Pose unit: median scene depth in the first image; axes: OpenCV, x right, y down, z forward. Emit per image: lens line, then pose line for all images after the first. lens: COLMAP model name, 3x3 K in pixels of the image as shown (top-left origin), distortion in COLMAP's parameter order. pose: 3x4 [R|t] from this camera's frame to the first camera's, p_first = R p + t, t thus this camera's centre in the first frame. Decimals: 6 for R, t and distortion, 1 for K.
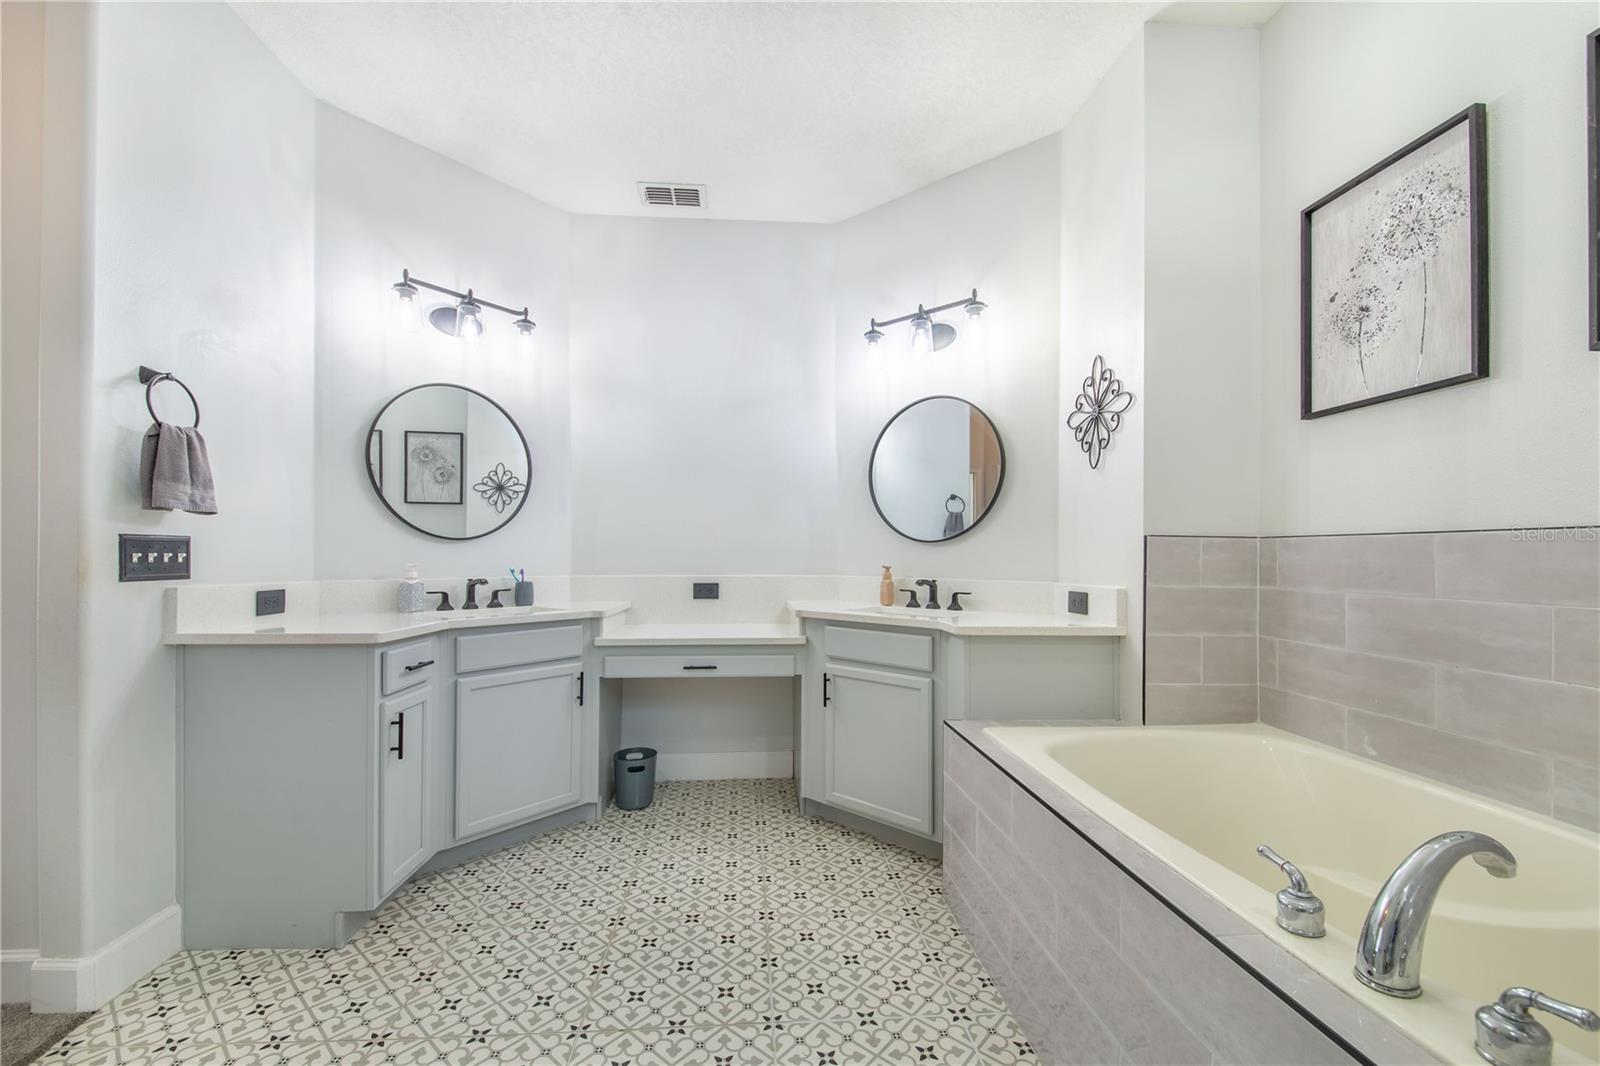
lens RADIAL K [[628.2, 0, 803.1], [0, 628.2, 558.8], [0, 0, 1]] dist [0.021440, -0.018290]
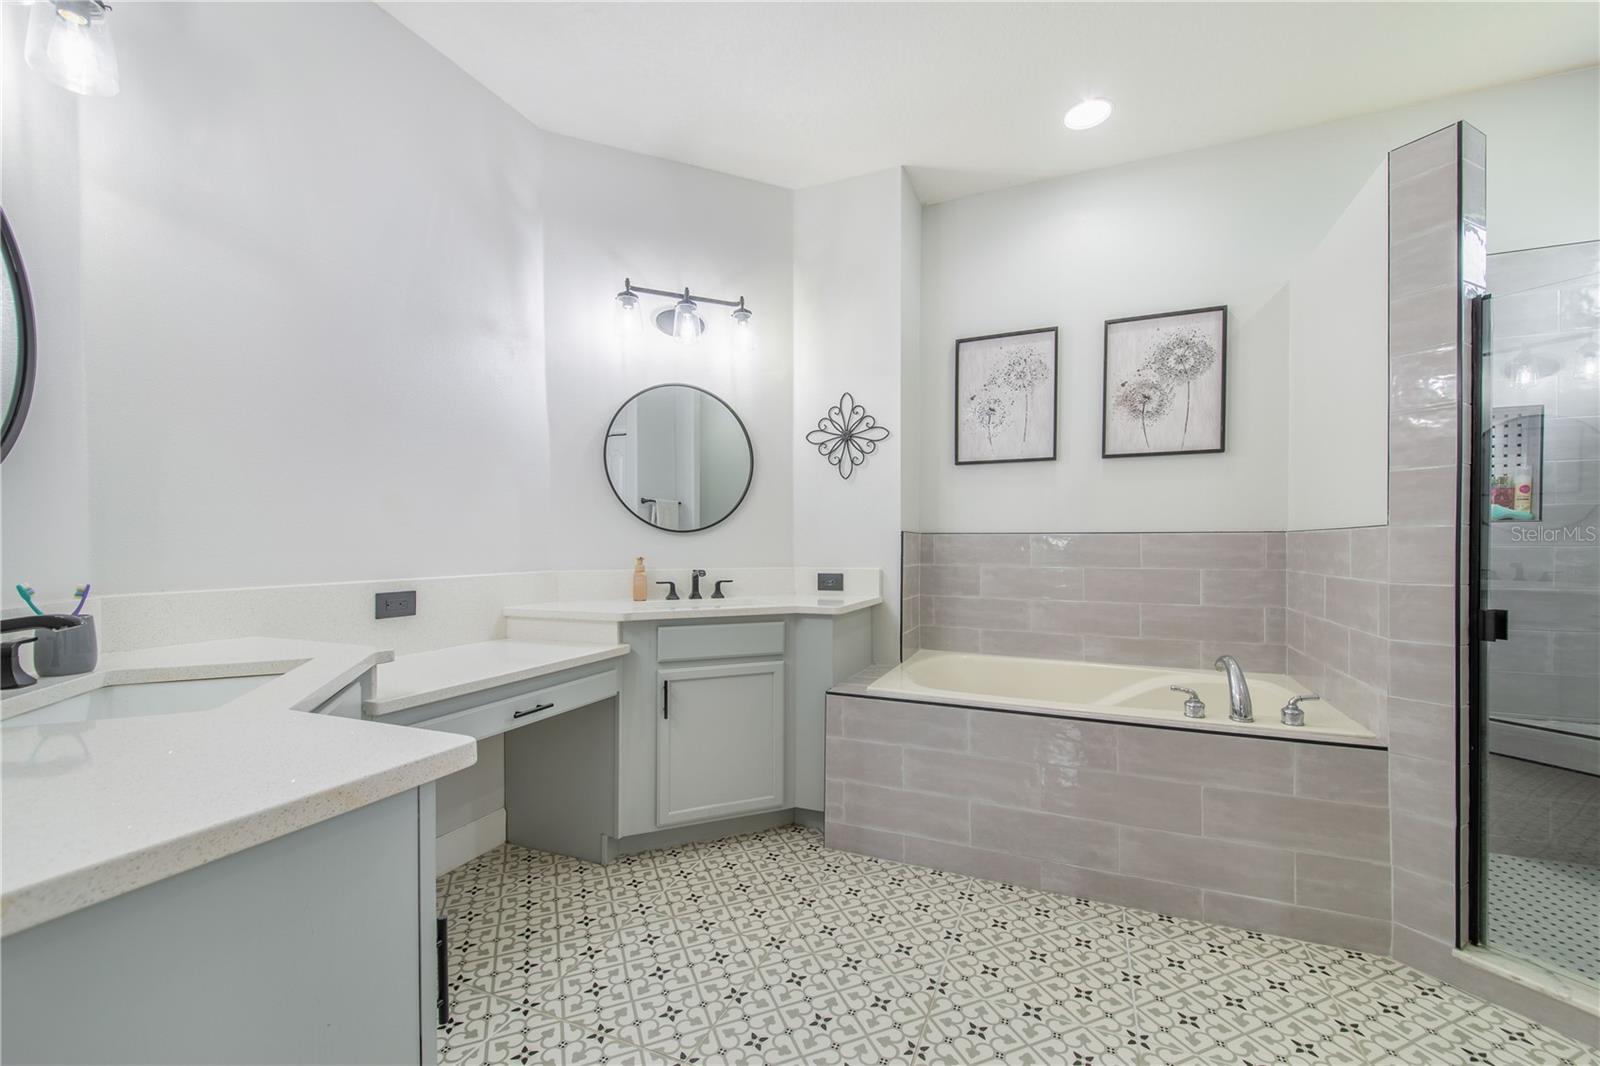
lens RADIAL K [[637.7, 0, 789.3], [0, 637.7, 550.0], [0, 0, 1]] dist [0.043492, -0.025723]
pose [[0.470147, -0.016715, 0.882430, -0.810015], [0.005262, 0.999856, 0.016136, -0.018815], [-0.882573, -0.002943, 0.470167, 0.508878]]
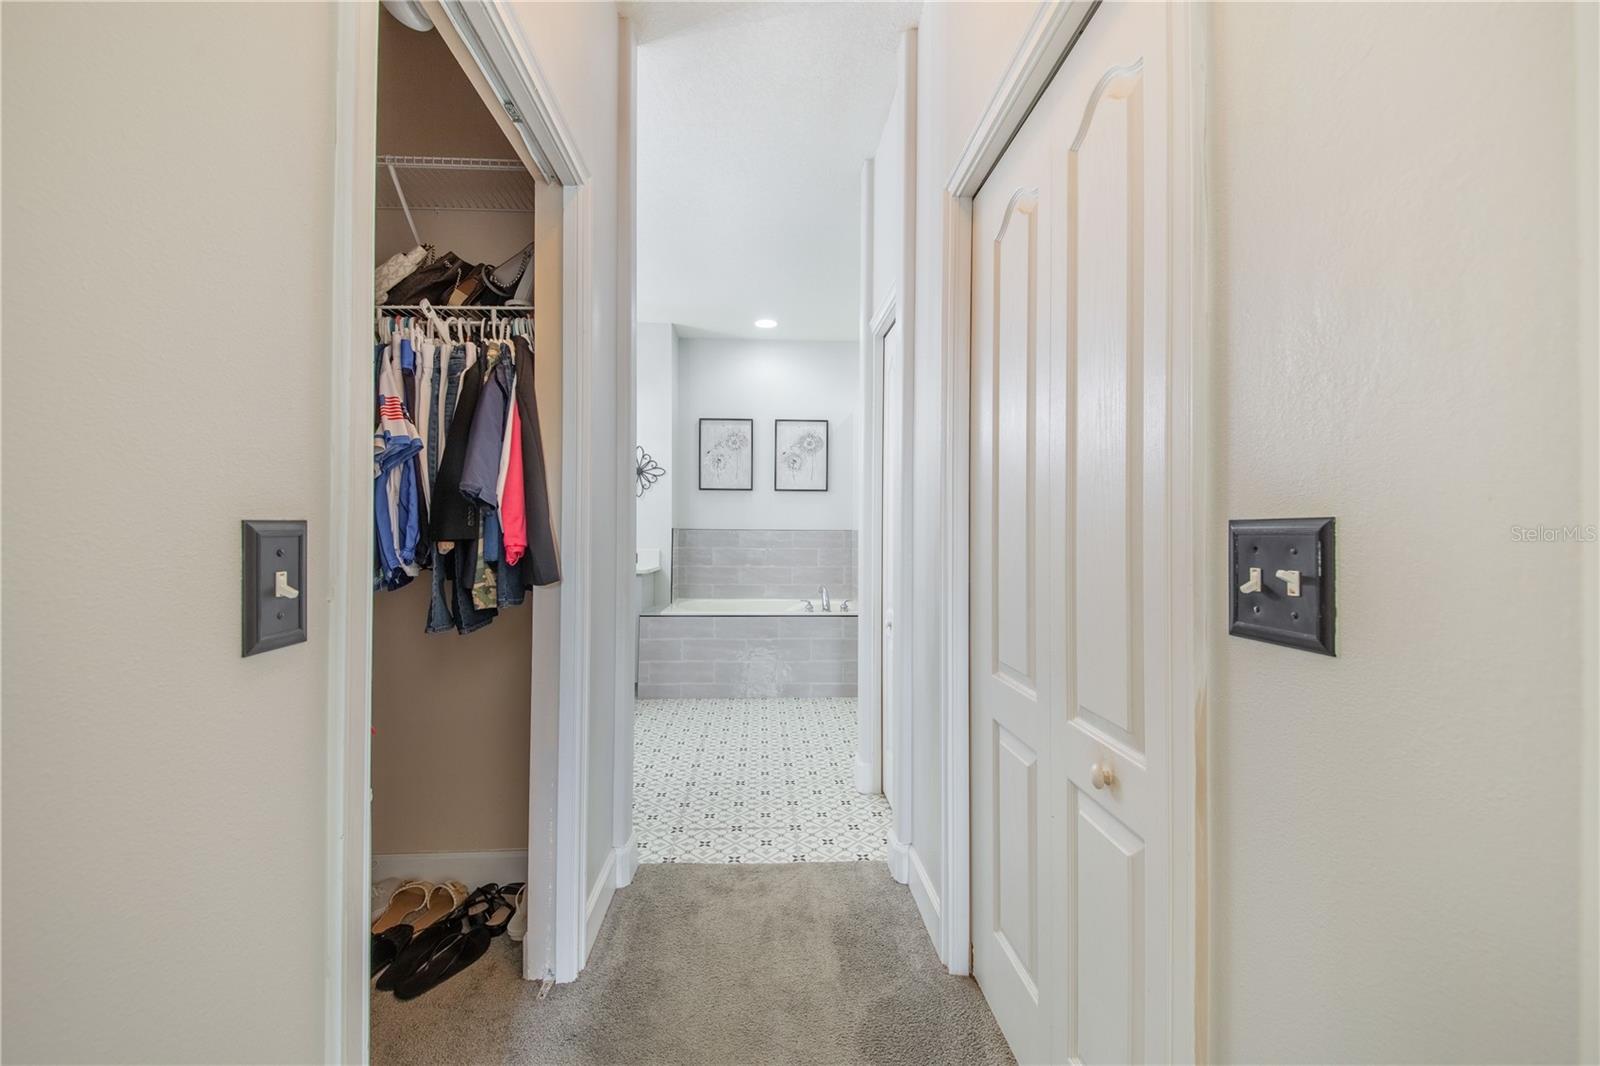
lens RADIAL K [[638.7, 0, 800.8], [0, 638.7, 531.8], [0, 0, 1]] dist [0.037464, -0.019445]
pose [[0.010296, -0.000827, 0.999947, -1.881742], [-0.000027, 1.000000, 0.000827, -0.023725], [-0.999947, -0.000036, 0.010296, 0.432820]]
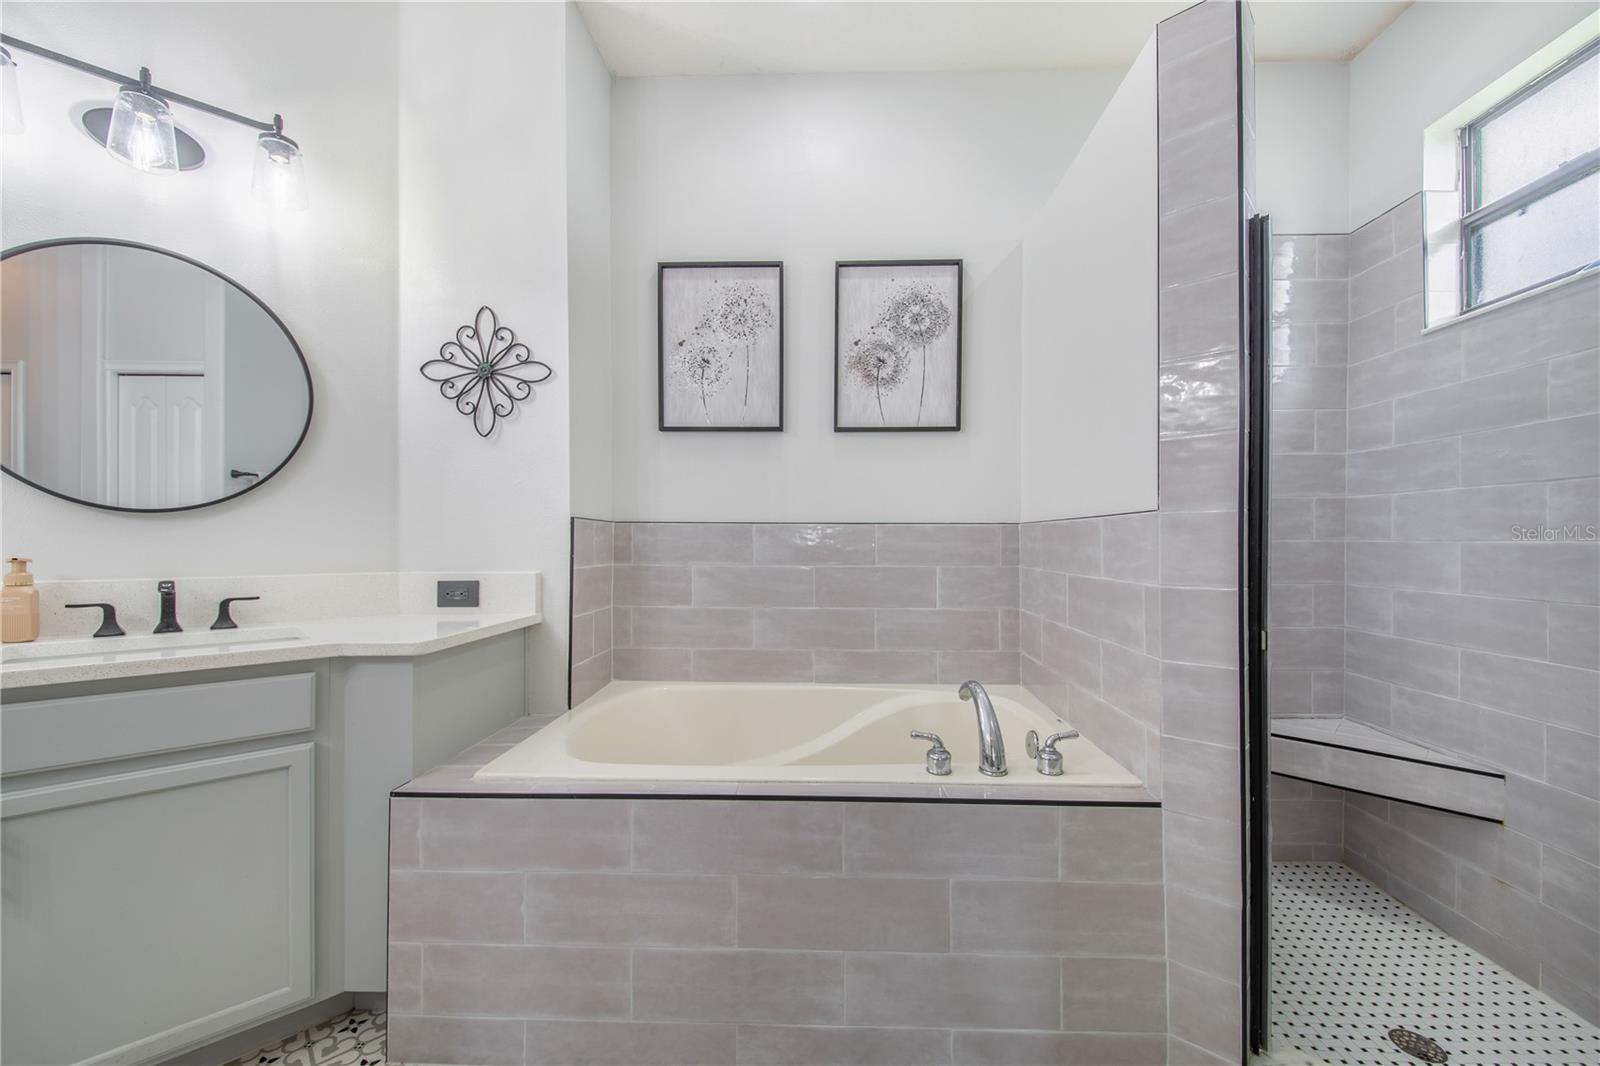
lens RADIAL K [[617.0, 0, 798.0], [0, 617.0, 539.6], [0, 0, 1]] dist [0.032809, -0.017288]
pose [[0.121153, -0.006594, 0.992612, -0.352370], [0.000514, 0.999978, 0.006580, -0.007784], [-0.992634, -0.000288, 0.121153, 0.498593]]
